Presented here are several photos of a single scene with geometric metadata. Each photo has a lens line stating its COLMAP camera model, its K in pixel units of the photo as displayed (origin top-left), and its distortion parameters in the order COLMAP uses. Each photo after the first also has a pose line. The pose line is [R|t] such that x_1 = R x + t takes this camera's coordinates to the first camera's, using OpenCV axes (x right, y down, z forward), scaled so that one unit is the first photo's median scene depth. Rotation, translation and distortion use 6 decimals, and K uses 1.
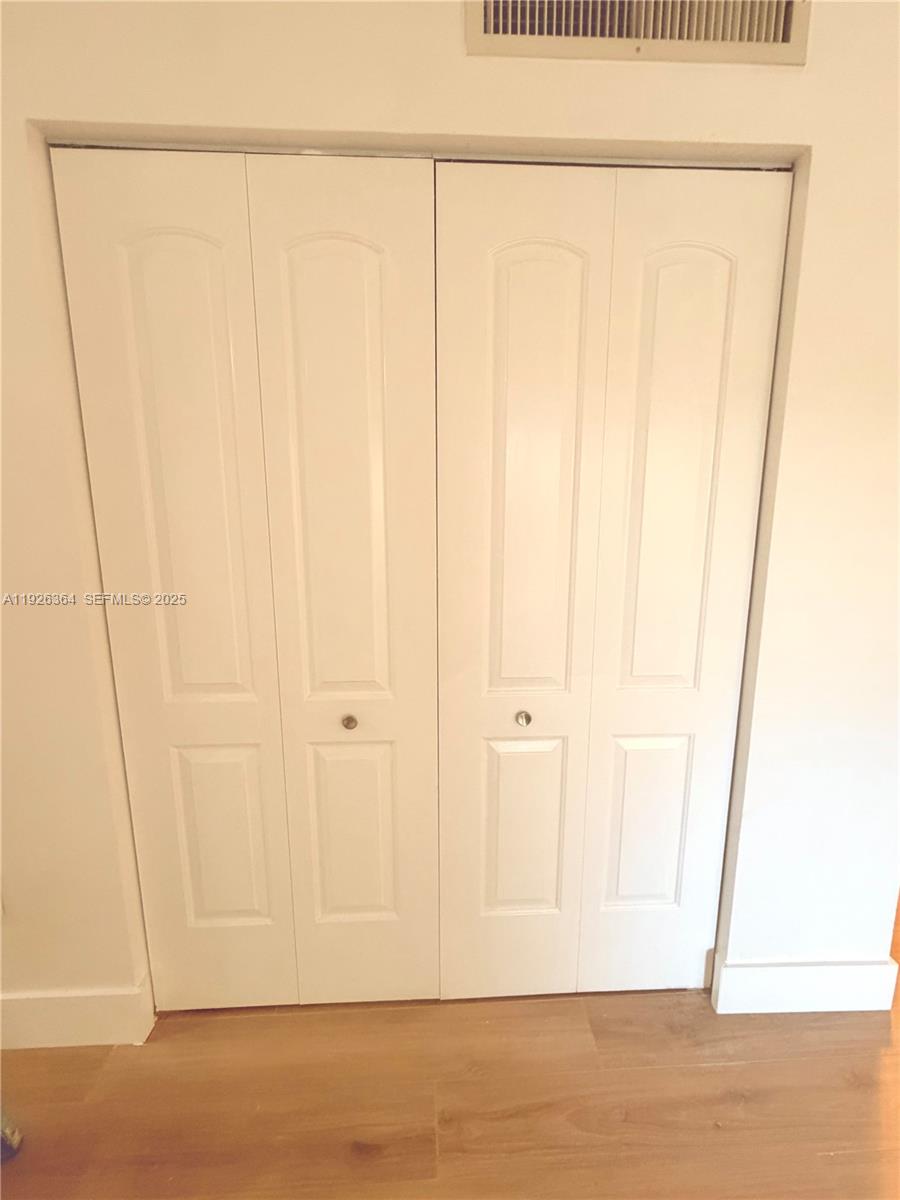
lens RADIAL K [[565.3, 0, 450.0], [0, 565.3, 600.0], [0, 0, 1]] dist [-0.000713, -0.000124]
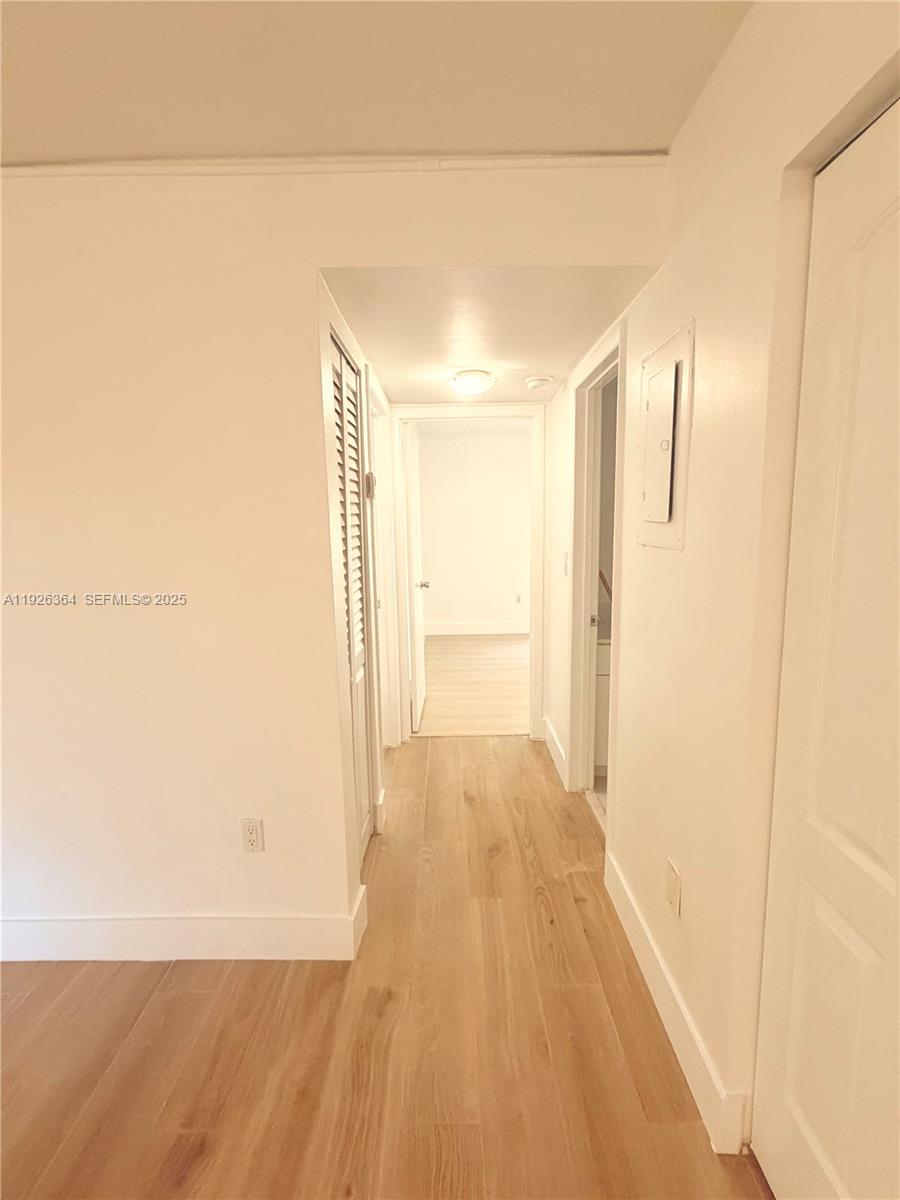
lens RADIAL K [[565.3, 0, 450.0], [0, 565.3, 600.0], [0, 0, 1]] dist [-0.000713, -0.000124]
pose [[-0.060391, 0.144188, -0.987706, 0.255583], [-0.175327, 0.972596, 0.152702, -0.139840], [0.982656, 0.182394, -0.033456, 0.480507]]
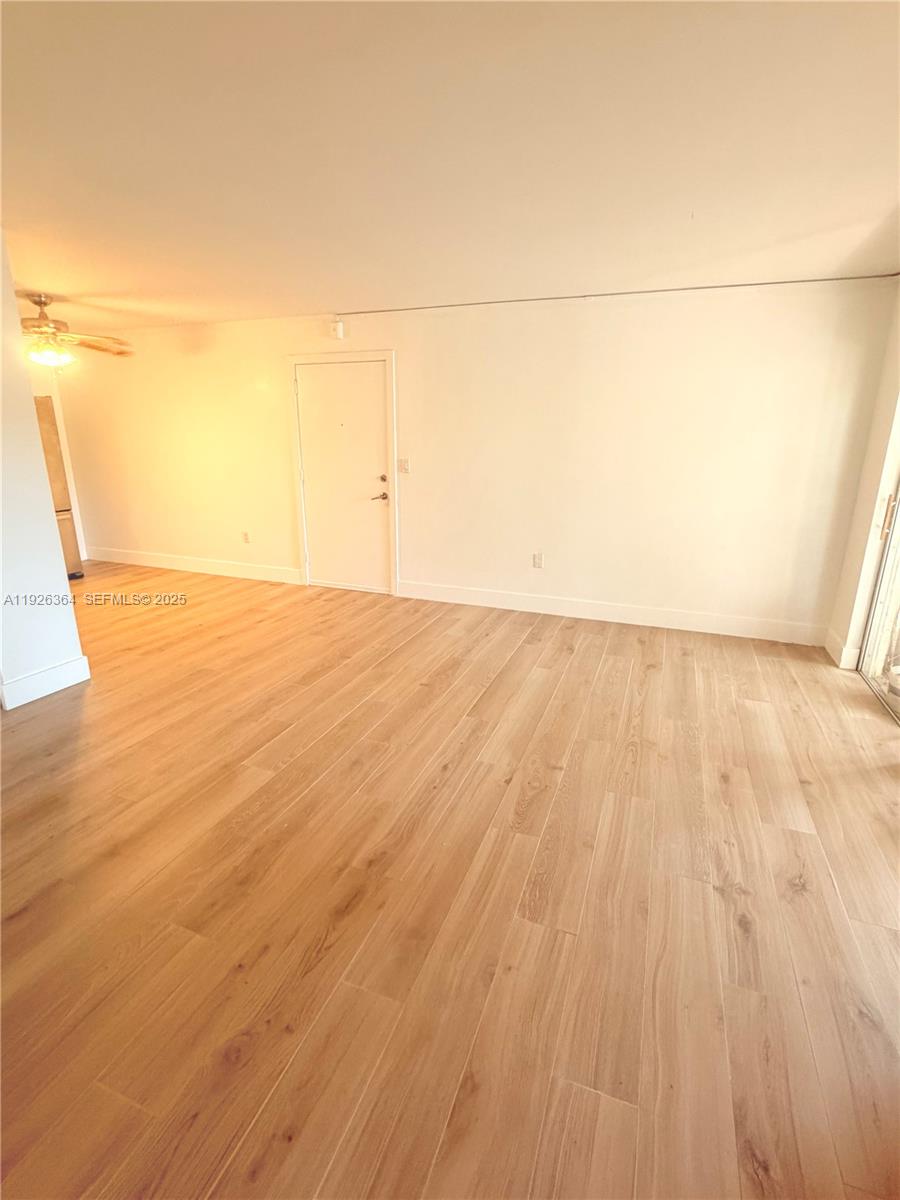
lens RADIAL K [[565.3, 0, 450.0], [0, 565.3, 600.0], [0, 0, 1]] dist [-0.000713, -0.000124]
pose [[0.410534, -0.249621, 0.877012, -0.605993], [0.164962, 0.966261, 0.197804, 0.245967], [-0.896799, 0.063469, 0.437862, -1.456621]]
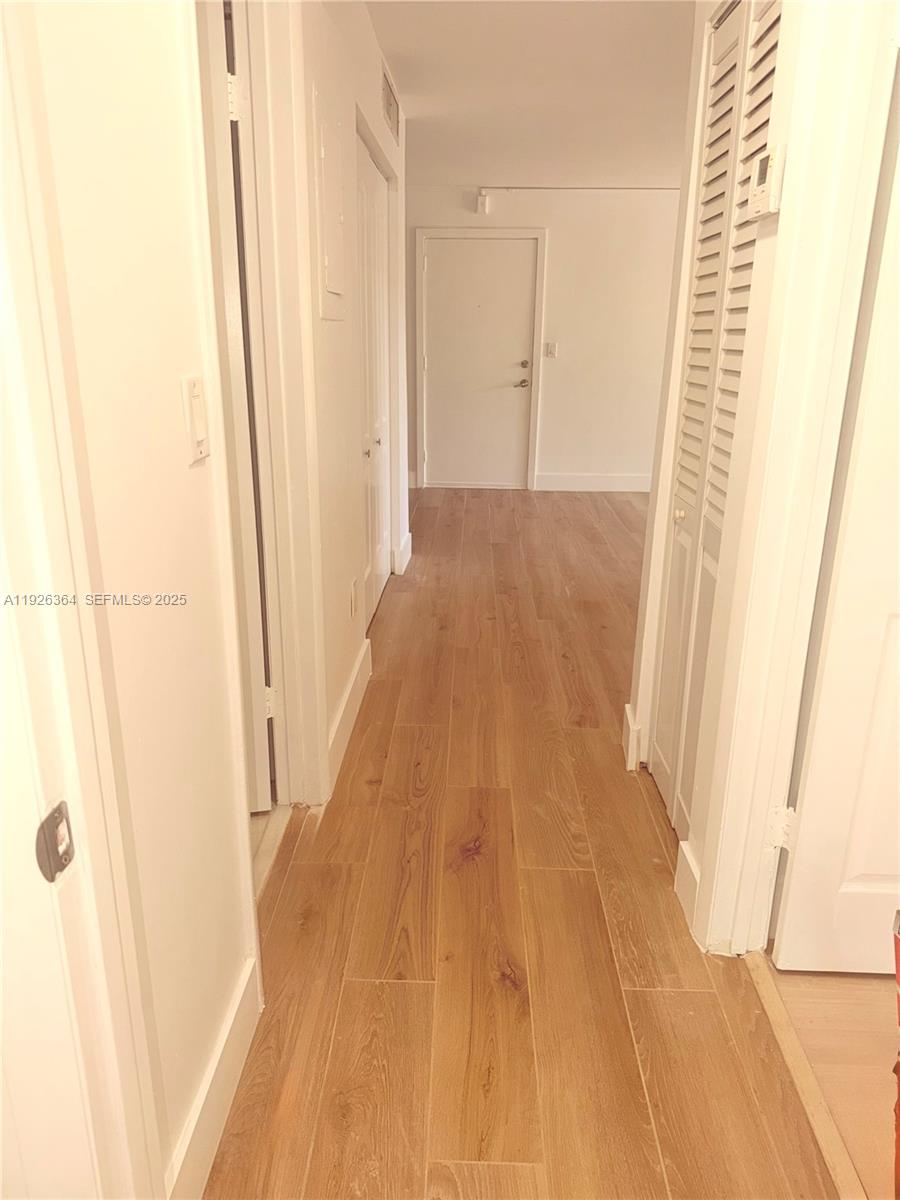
lens RADIAL K [[863.9, 0, 450.0], [0, 863.9, 600.0], [0, 0, 1]] dist [0.000453, -0.000895]
pose [[0.085688, -0.295103, 0.951616, -2.935329], [0.185171, 0.943204, 0.275821, -0.045882], [-0.978963, 0.152577, 0.135466, 0.440629]]
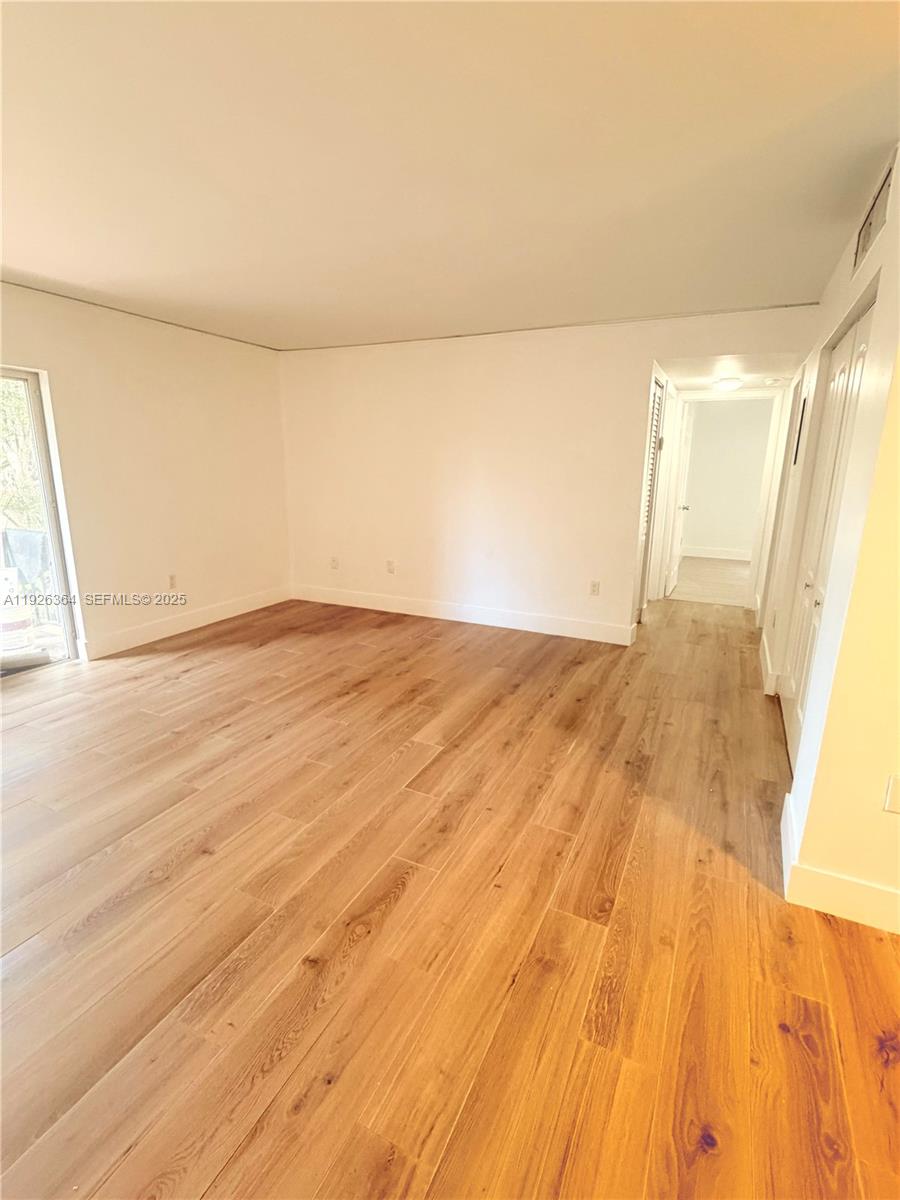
lens RADIAL K [[565.3, 0, 450.0], [0, 565.3, 600.0], [0, 0, 1]] dist [-0.000713, -0.000124]
pose [[-0.490930, 0.201094, -0.847673, 2.310664], [-0.180353, 0.928459, 0.324710, -0.175070], [0.852327, 0.312291, -0.419540, 0.773682]]
